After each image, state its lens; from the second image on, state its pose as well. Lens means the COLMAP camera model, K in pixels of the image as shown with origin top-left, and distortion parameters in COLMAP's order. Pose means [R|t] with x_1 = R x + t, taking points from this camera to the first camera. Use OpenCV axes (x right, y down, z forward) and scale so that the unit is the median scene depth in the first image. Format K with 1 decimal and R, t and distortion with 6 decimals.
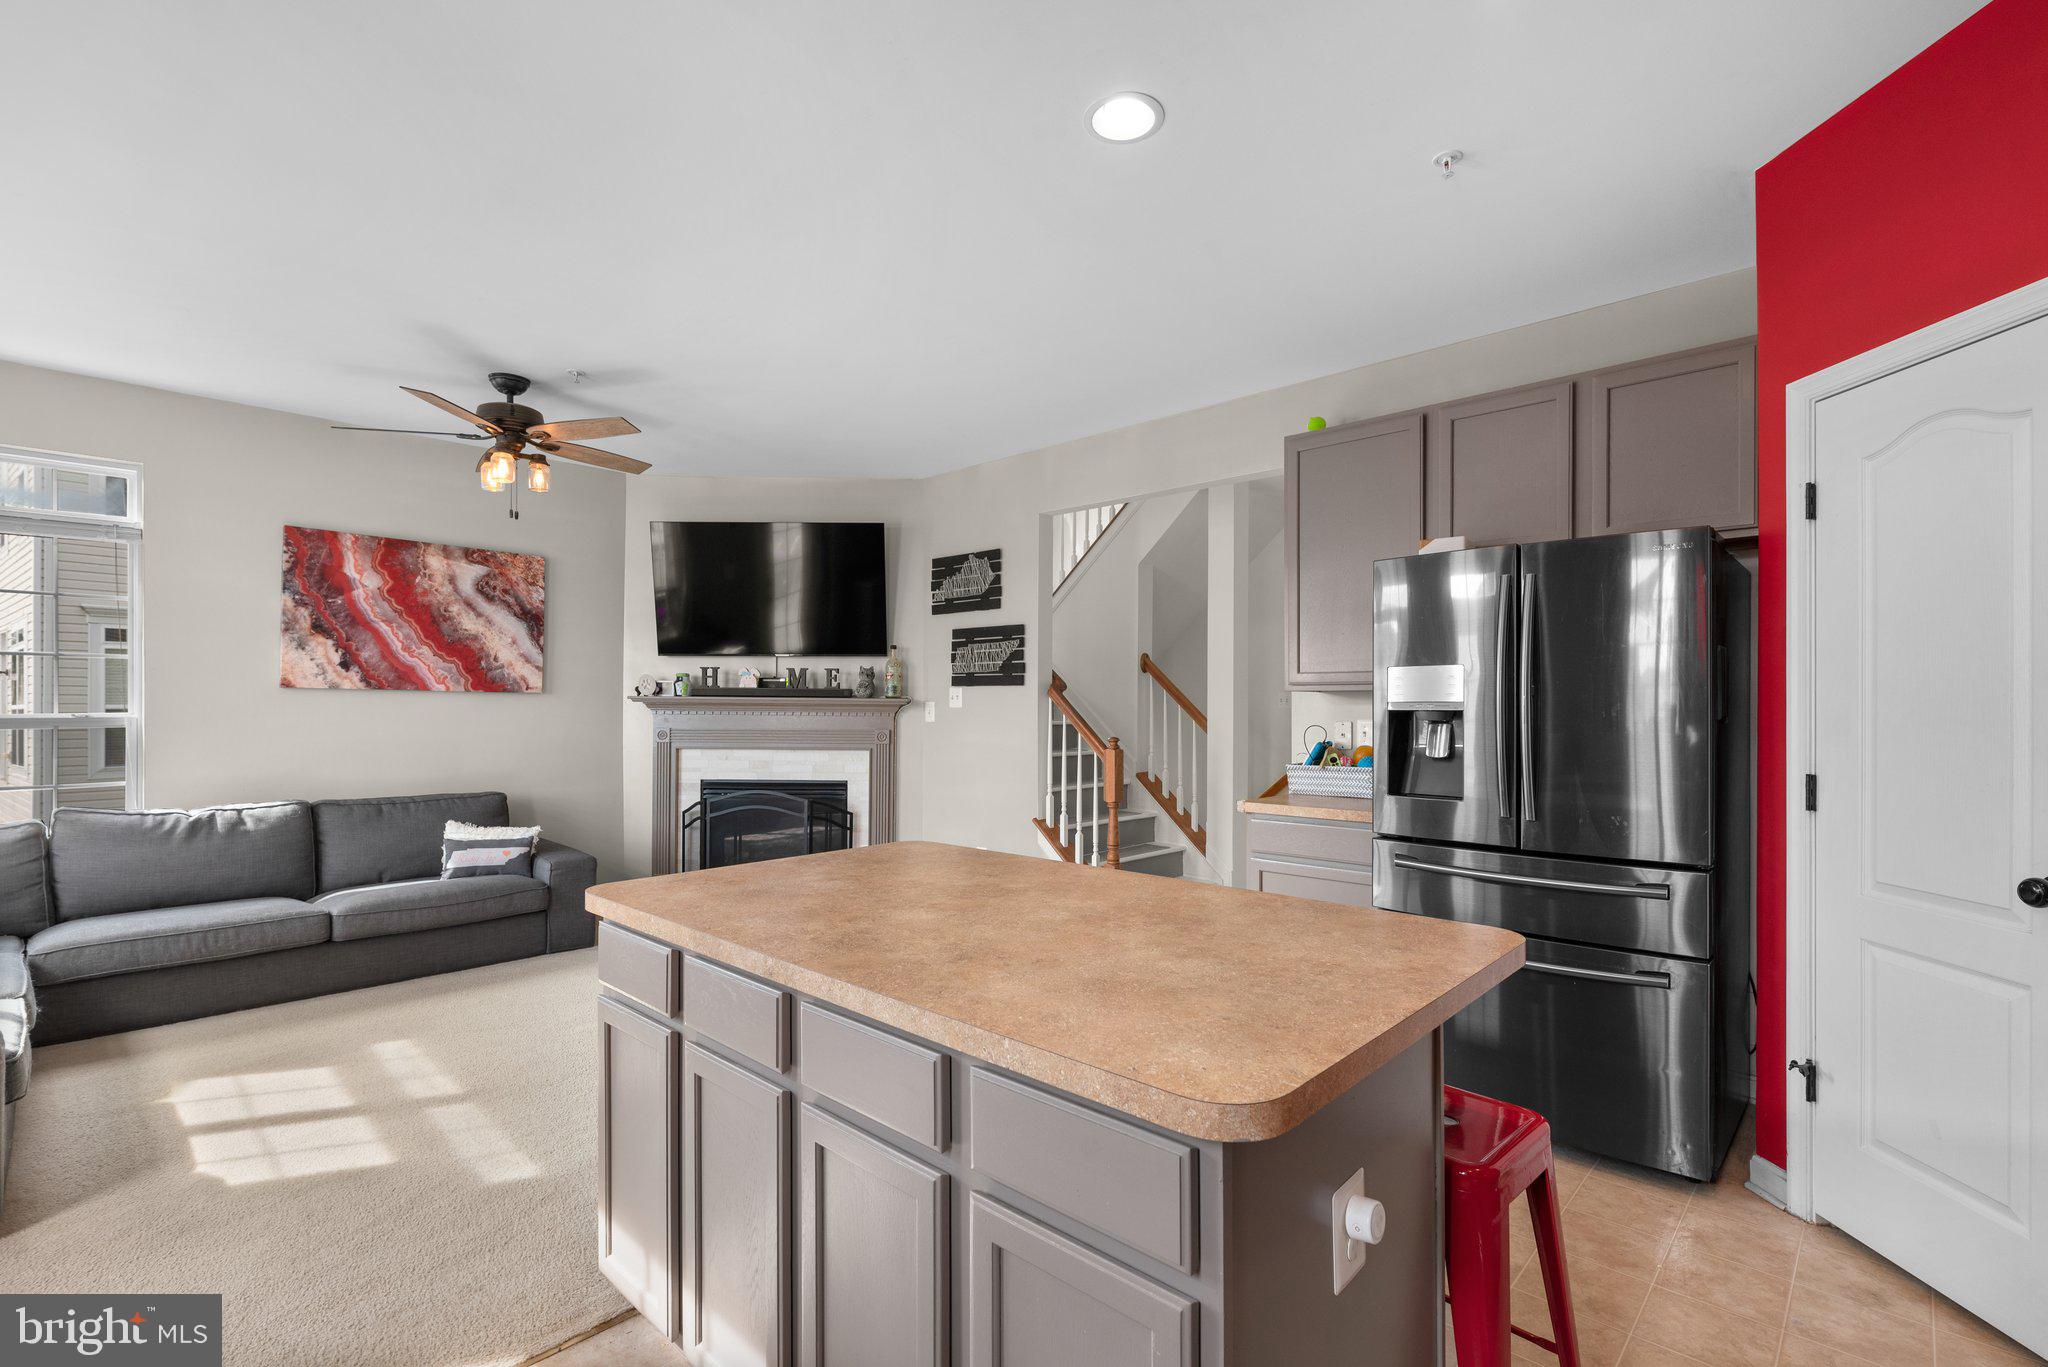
lens RADIAL K [[924.1, 0, 1032.6], [0, 924.1, 704.3], [0, 0, 1]] dist [0.002236, 0.000420]
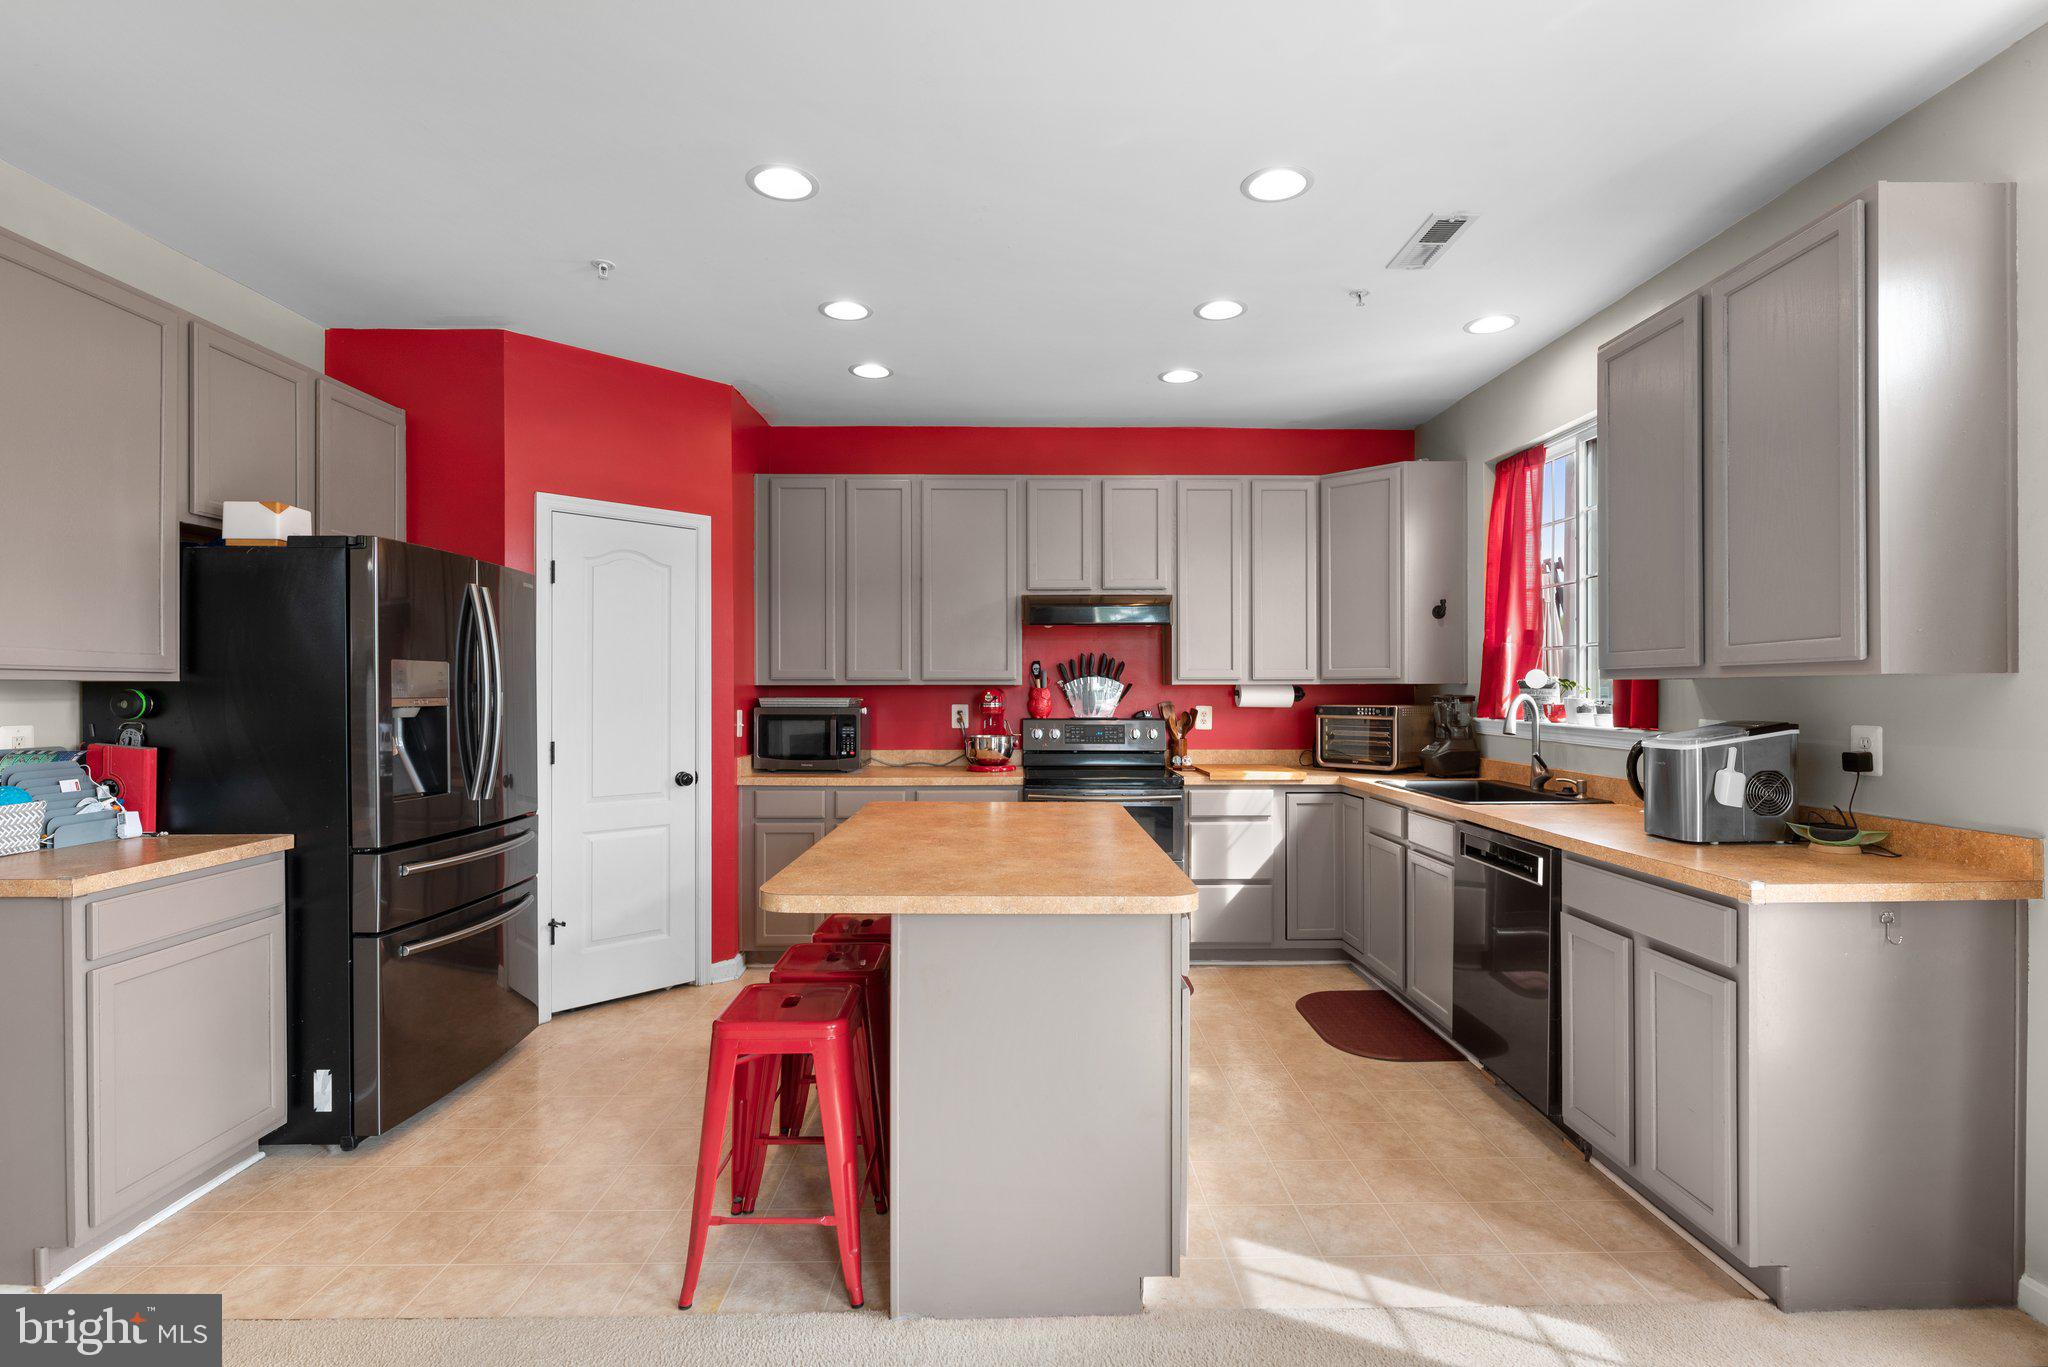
lens RADIAL K [[953.8, 0, 1011.5], [0, 953.8, 694.9], [0, 0, 1]] dist [0.001203, -0.000694]
pose [[-0.691399, -0.005834, 0.722449, -0.431356], [-0.004838, 0.999982, 0.003445, -0.007075], [-0.722457, -0.001114, -0.691415, 0.744027]]
